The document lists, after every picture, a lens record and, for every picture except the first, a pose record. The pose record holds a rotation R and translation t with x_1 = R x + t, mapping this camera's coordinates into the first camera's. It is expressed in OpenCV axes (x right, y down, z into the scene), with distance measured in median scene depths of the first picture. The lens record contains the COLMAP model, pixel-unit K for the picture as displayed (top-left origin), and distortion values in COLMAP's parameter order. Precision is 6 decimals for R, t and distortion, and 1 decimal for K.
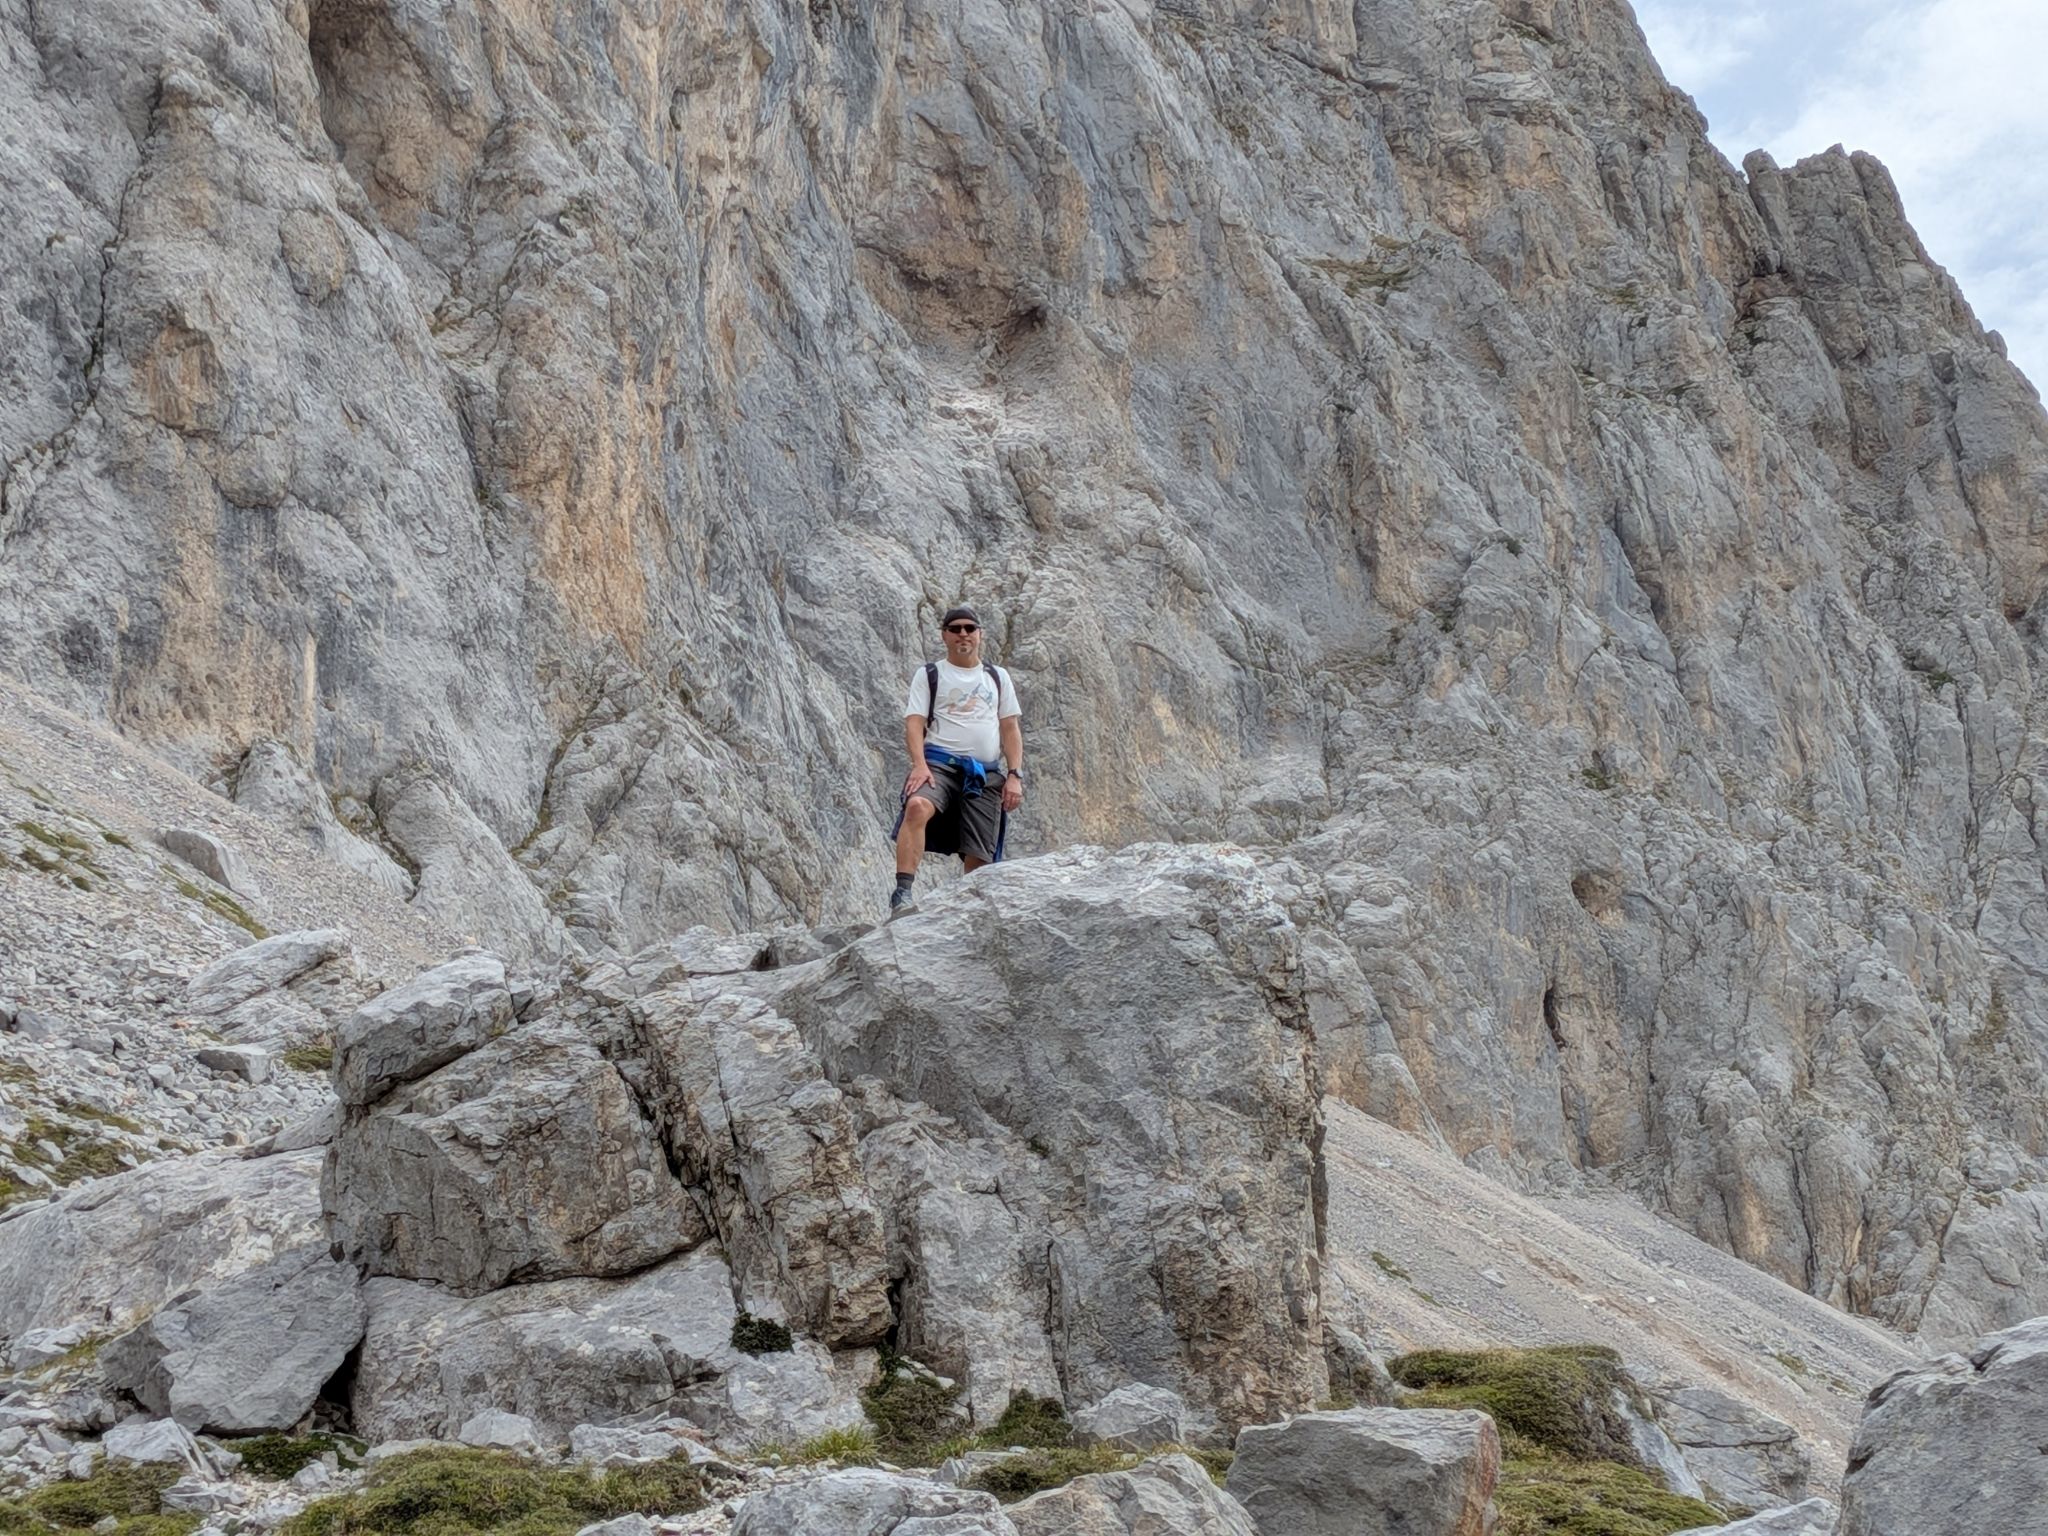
lens RADIAL K [[1431.4, 0, 1023.8], [0, 1431.4, 768.3], [0, 0, 1]] dist [0.002696, -0.017218]
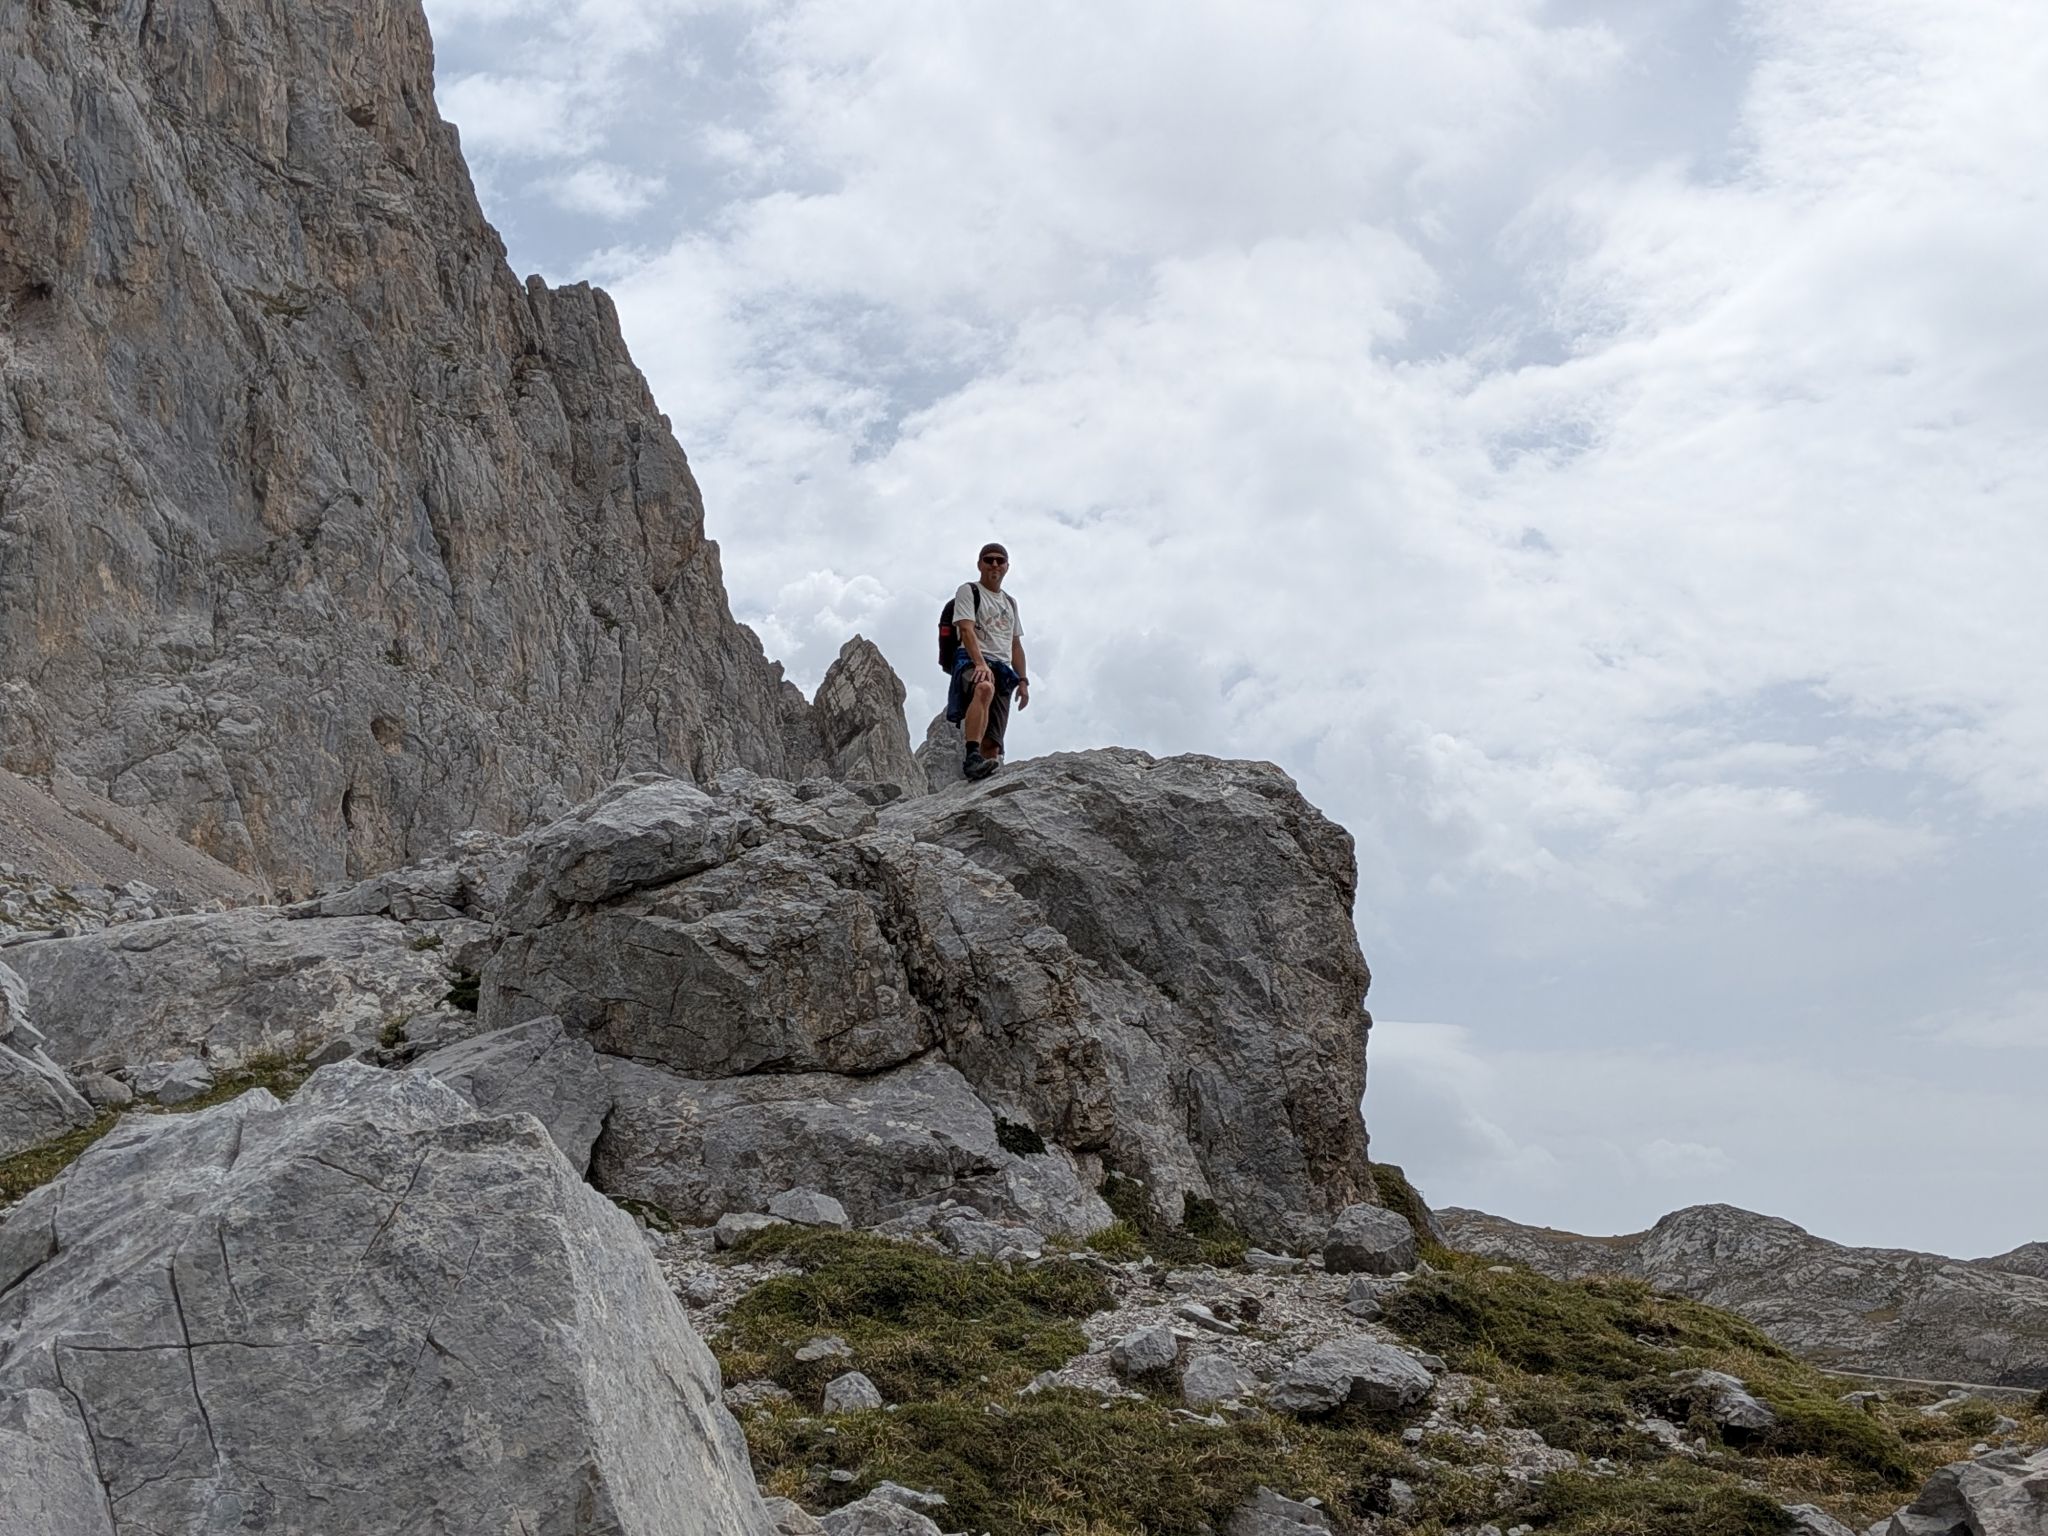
lens RADIAL K [[1431.4, 0, 1026.4], [0, 1431.4, 768.1], [0, 0, 1]] dist [0.002696, -0.017218]
pose [[0.966920, 0.123315, 0.223292, 0.727409], [-0.128201, 0.991720, 0.007461, 0.026011], [-0.220523, -0.035840, 0.974723, -0.658835]]
